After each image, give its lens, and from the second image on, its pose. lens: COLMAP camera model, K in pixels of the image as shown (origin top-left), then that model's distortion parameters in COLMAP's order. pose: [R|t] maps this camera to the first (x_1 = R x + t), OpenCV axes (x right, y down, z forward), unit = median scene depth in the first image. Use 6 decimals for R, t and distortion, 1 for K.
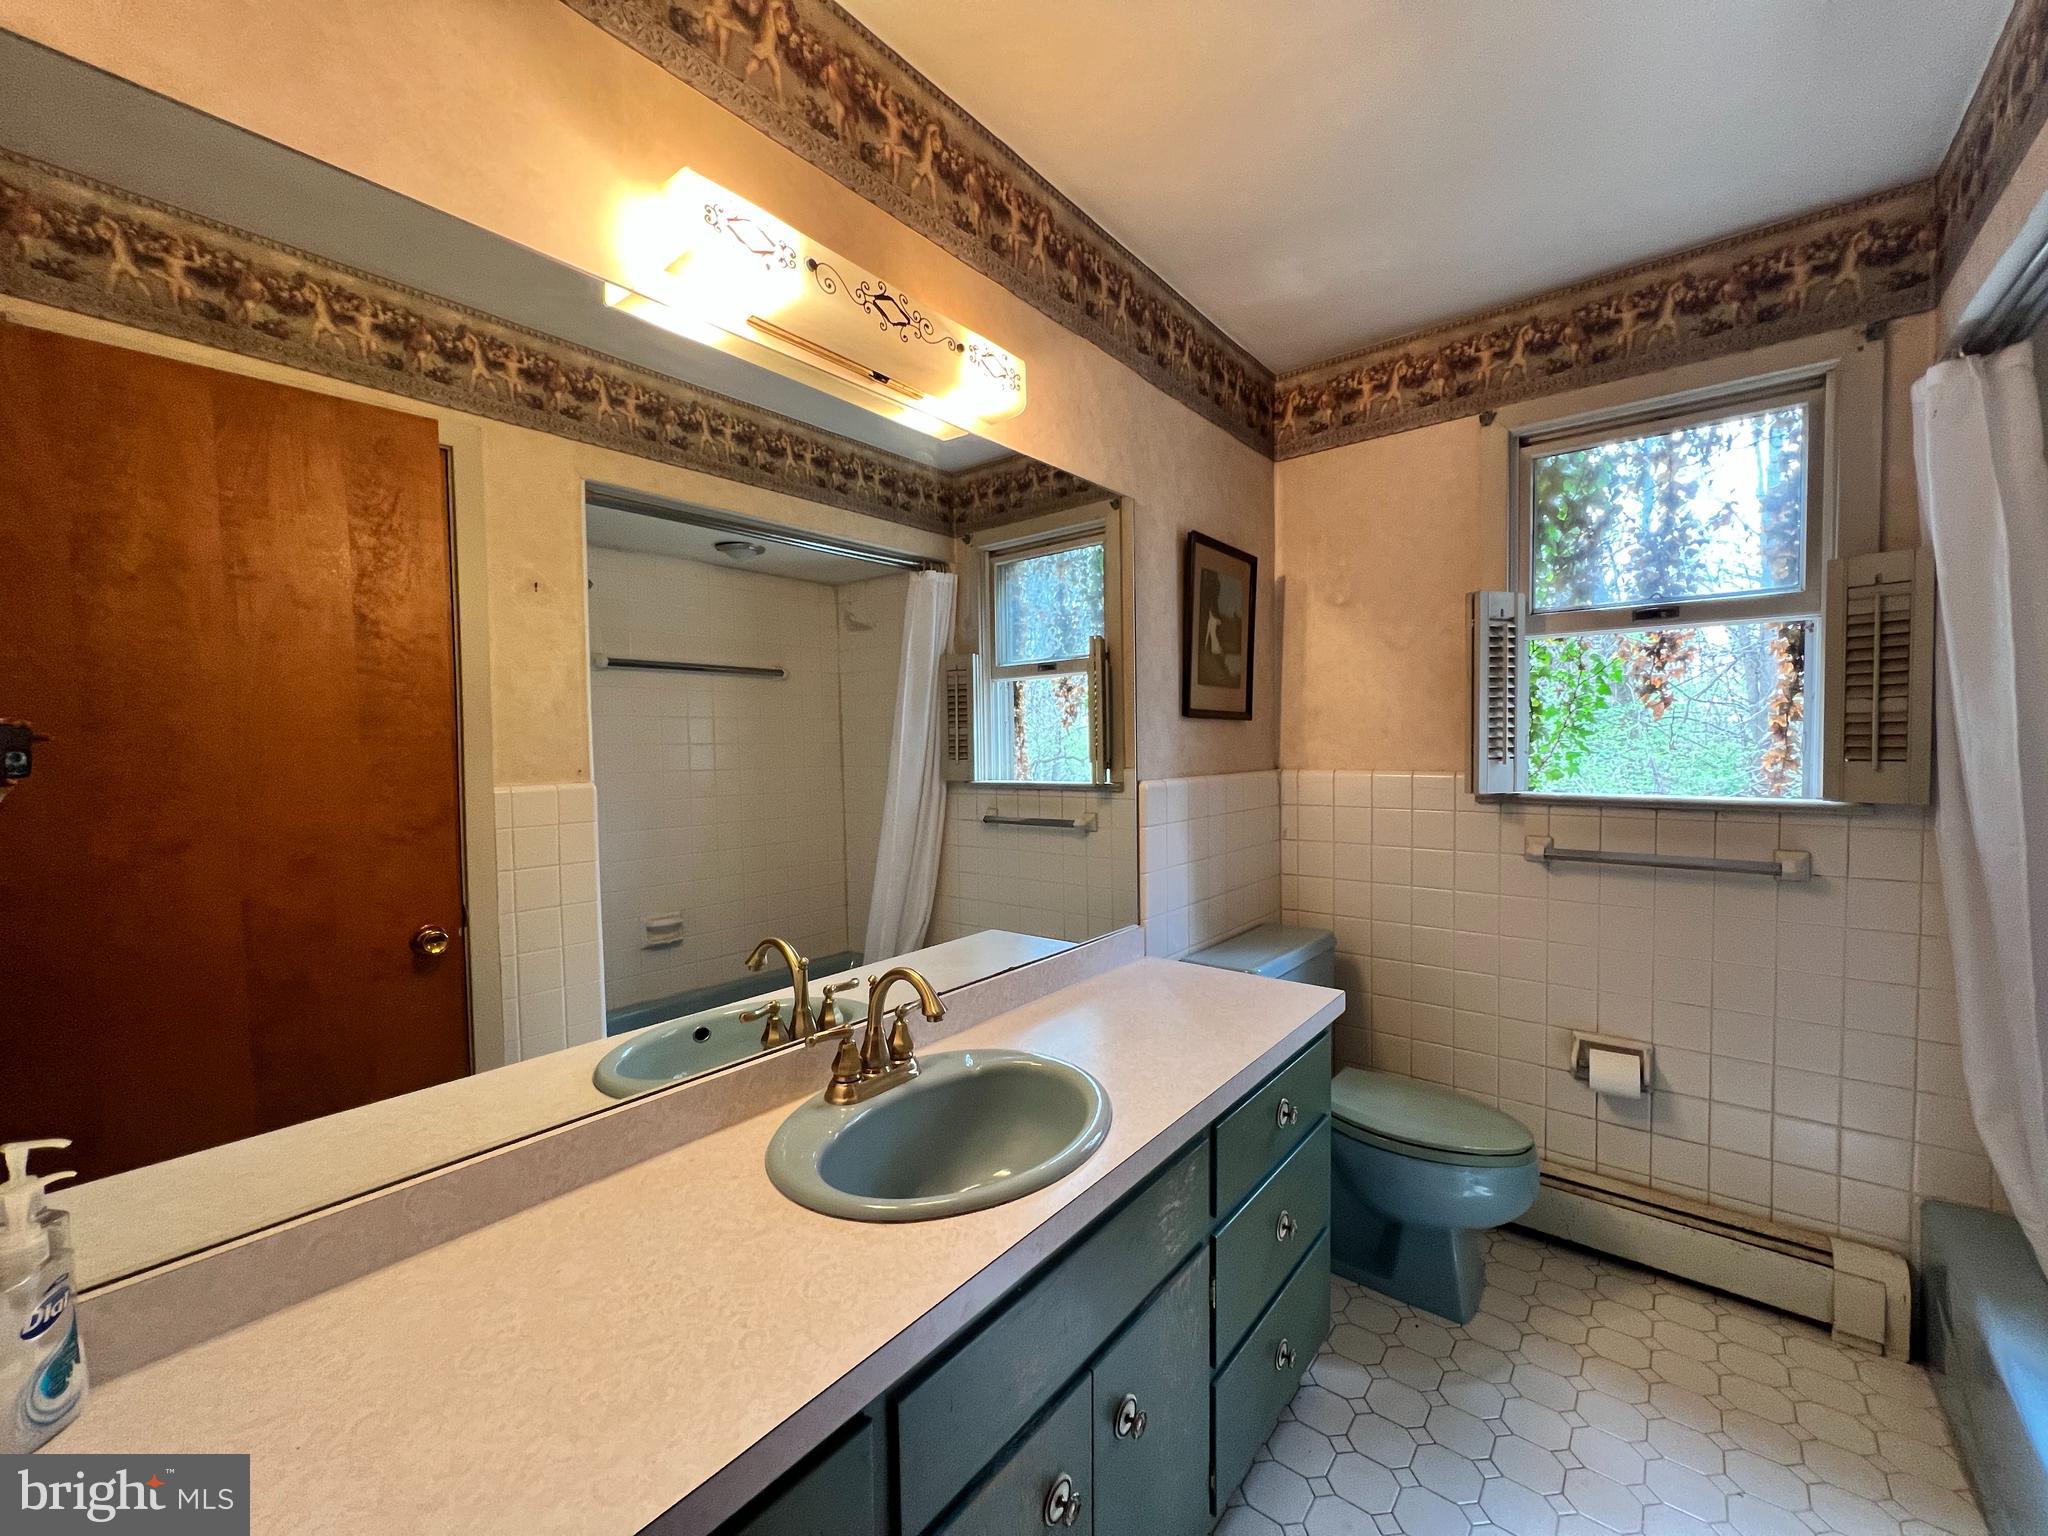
lens RADIAL K [[818.3, 0, 1031.4], [0, 818.3, 764.1], [0, 0, 1]] dist [-0.003341, 0.000482]
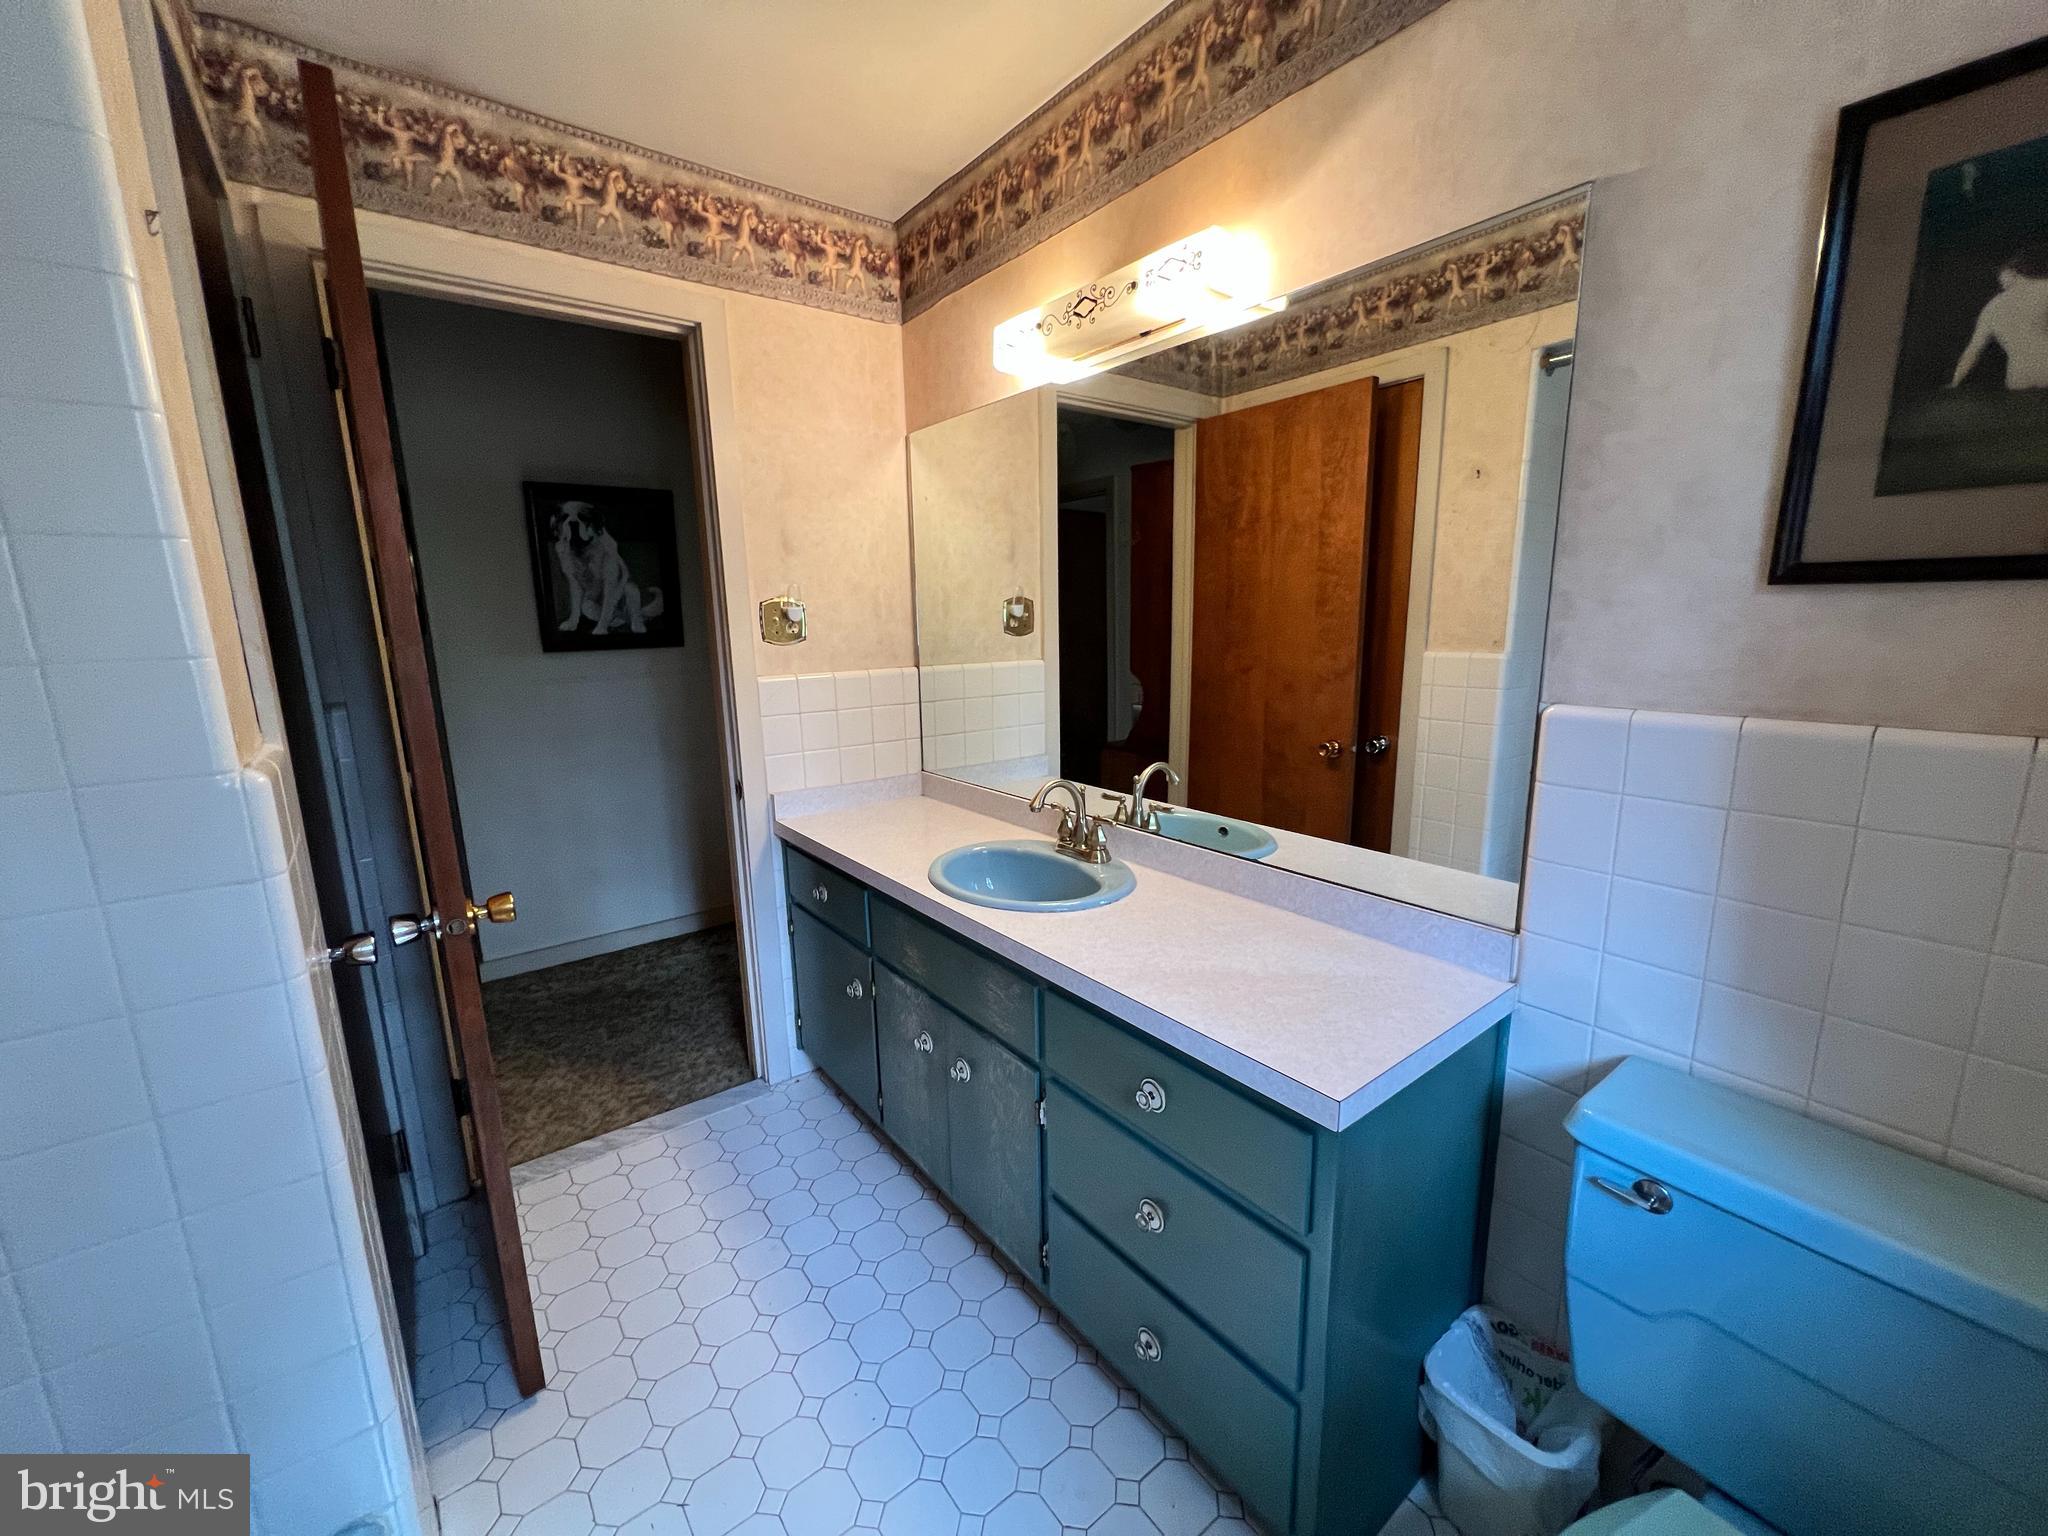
lens RADIAL K [[818.3, 0, 1035.9], [0, 818.3, 773.4], [0, 0, 1]] dist [-0.003341, 0.000482]
pose [[-0.230790, 0.202596, -0.951678, 1.041360], [-0.006489, 0.977740, 0.209718, -0.068223], [0.972982, 0.054577, -0.224338, 1.022291]]
